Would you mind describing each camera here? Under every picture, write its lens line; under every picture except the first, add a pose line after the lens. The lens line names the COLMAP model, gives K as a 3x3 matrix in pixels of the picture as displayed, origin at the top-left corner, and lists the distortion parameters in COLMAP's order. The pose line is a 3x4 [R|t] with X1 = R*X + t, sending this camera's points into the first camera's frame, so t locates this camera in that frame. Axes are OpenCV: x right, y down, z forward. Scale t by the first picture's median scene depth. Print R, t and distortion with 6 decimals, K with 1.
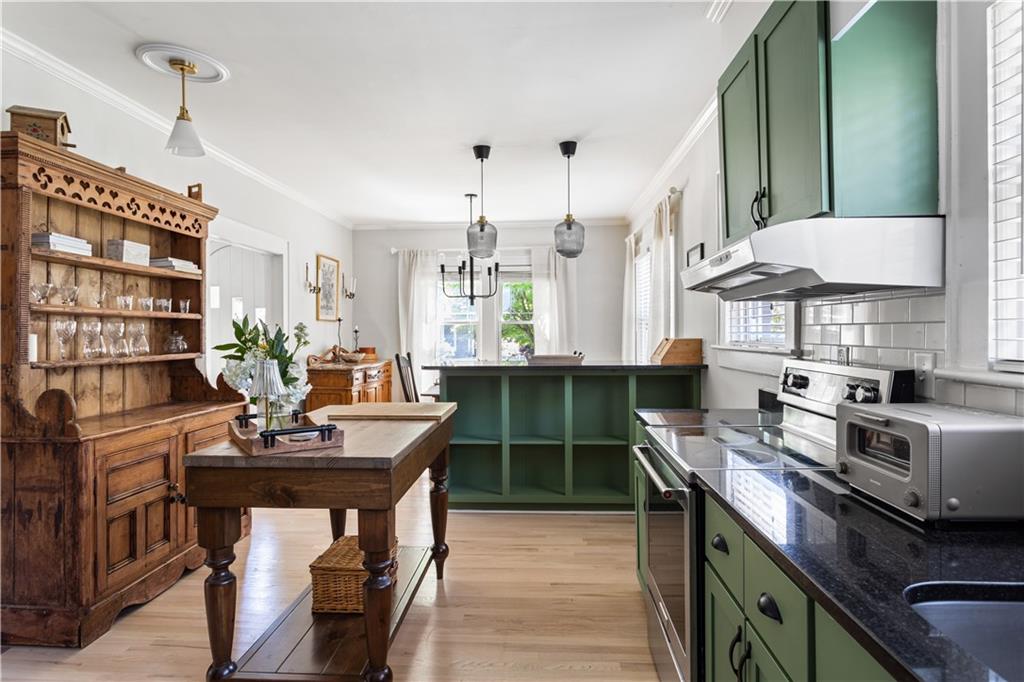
lens RADIAL K [[563.2, 0, 512.0], [0, 563.2, 341.0], [0, 0, 1]] dist [-0.012577, 0.001571]
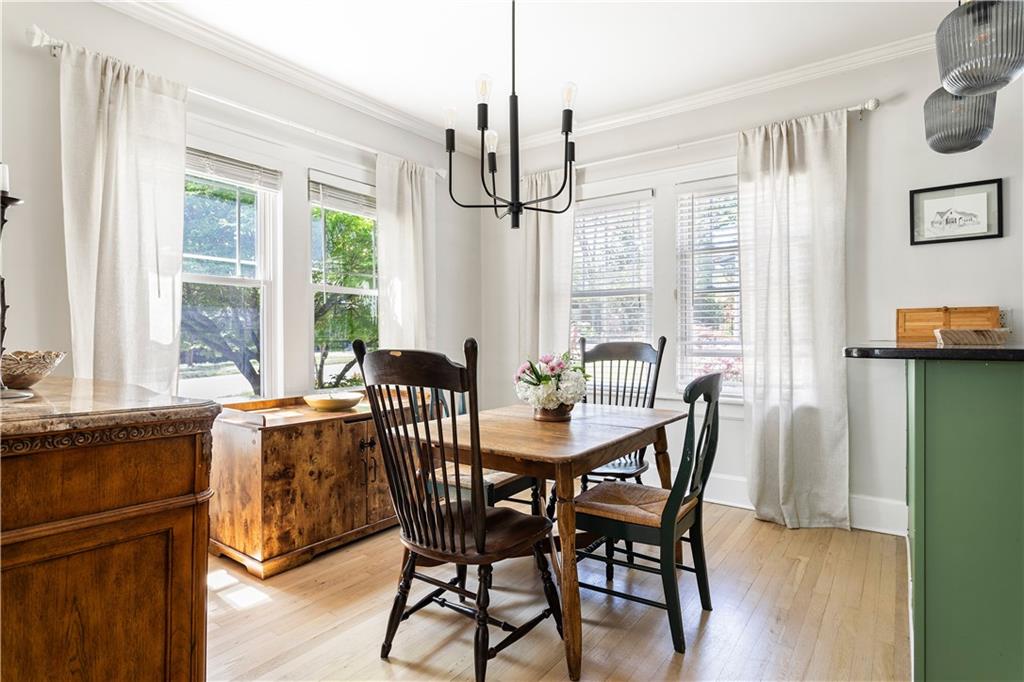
lens RADIAL K [[538.3, 0, 512.0], [0, 538.3, 341.0], [0, 0, 1]] dist [-0.001438, -0.000217]
pose [[0.551832, -0.003007, 0.833950, -0.404426], [0.012521, 0.999911, -0.004680, 0.023129], [-0.833861, 0.013024, 0.551821, 0.770153]]
